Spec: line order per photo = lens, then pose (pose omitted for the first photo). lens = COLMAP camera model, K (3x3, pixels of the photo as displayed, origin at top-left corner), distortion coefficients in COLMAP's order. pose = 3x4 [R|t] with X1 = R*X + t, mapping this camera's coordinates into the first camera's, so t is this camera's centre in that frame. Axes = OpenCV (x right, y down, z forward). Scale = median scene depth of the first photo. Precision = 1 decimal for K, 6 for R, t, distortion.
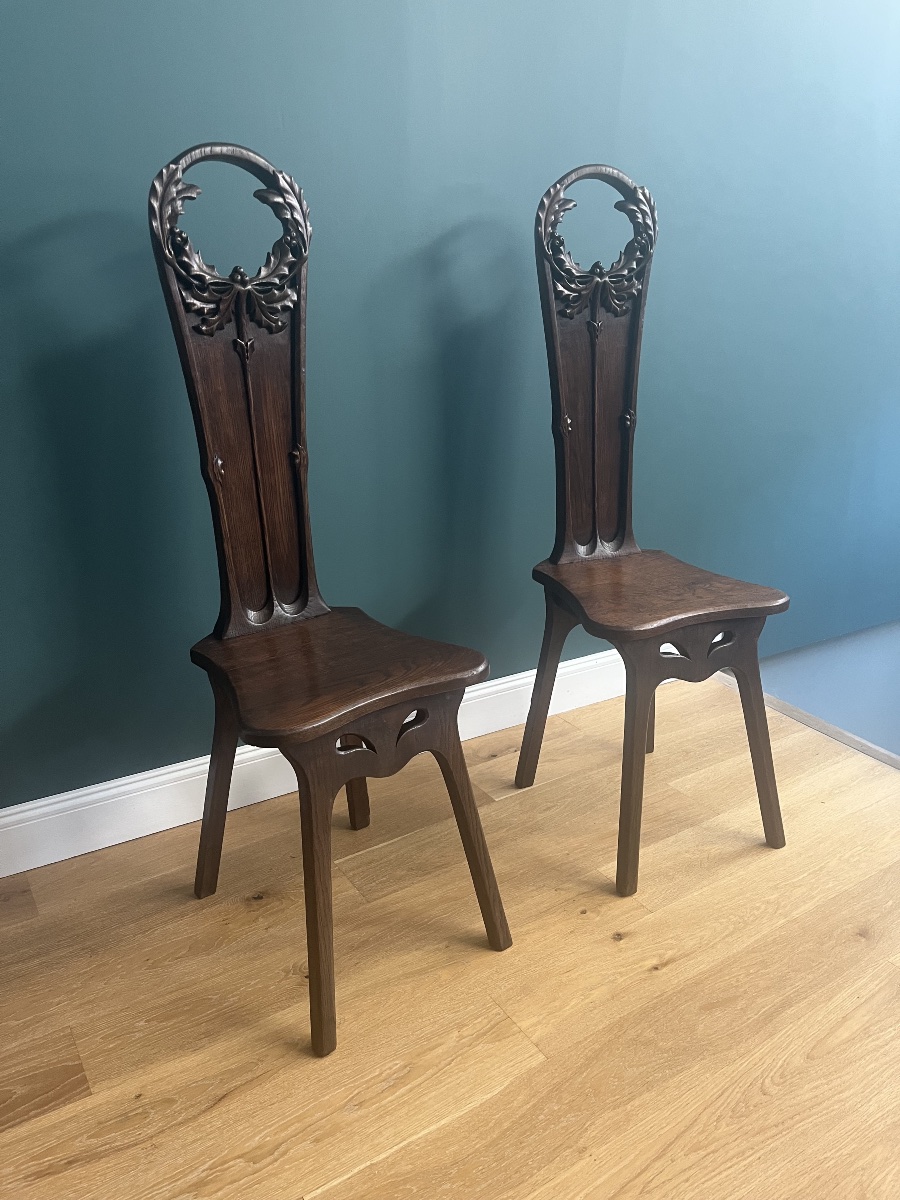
lens RADIAL K [[931.3, 0, 465.9], [0, 931.3, 598.8], [0, 0, 1]] dist [0.064192, -0.111117]
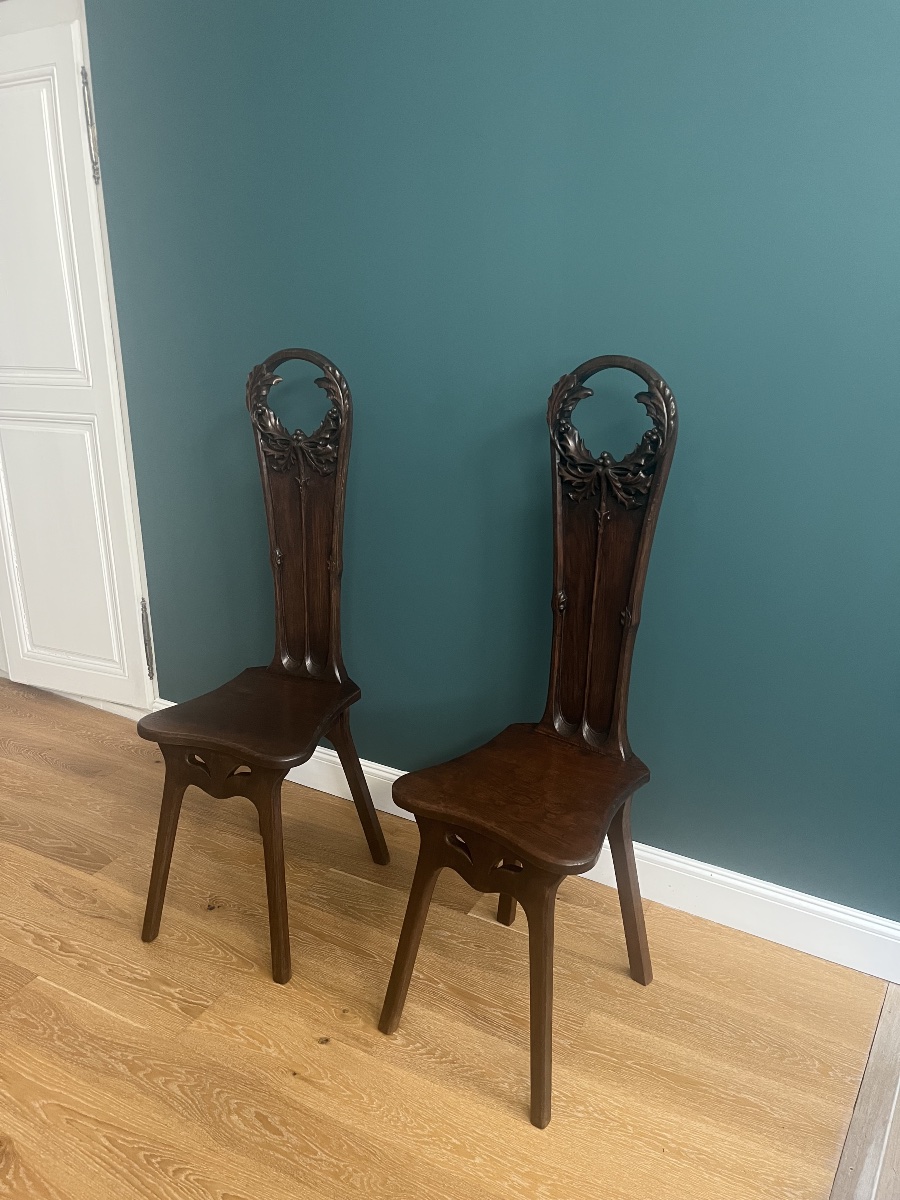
lens RADIAL K [[931.3, 0, 446.6], [0, 931.3, 595.7], [0, 0, 1]] dist [0.064192, -0.111117]
pose [[0.463927, 0.283581, -0.839258, 1.045135], [-0.287744, 0.944248, 0.159997, -0.375930], [0.837840, 0.167264, 0.519661, 0.451152]]
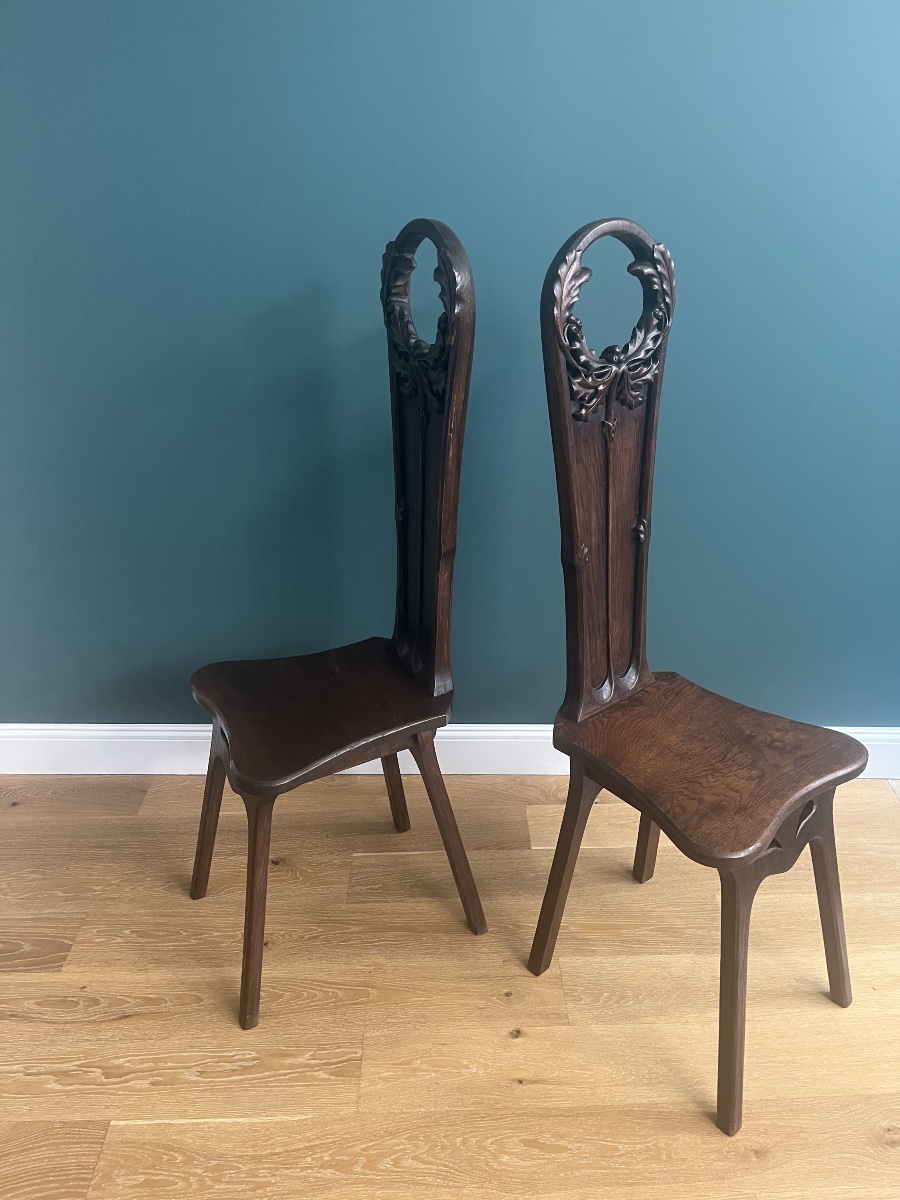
lens RADIAL K [[931.3, 0, 462.6], [0, 931.3, 588.2], [0, 0, 1]] dist [0.064192, -0.111117]
pose [[0.850405, 0.221848, -0.477069, 0.493148], [-0.175984, 0.974466, 0.139448, -0.235039], [0.495823, -0.034631, 0.867733, 0.121464]]
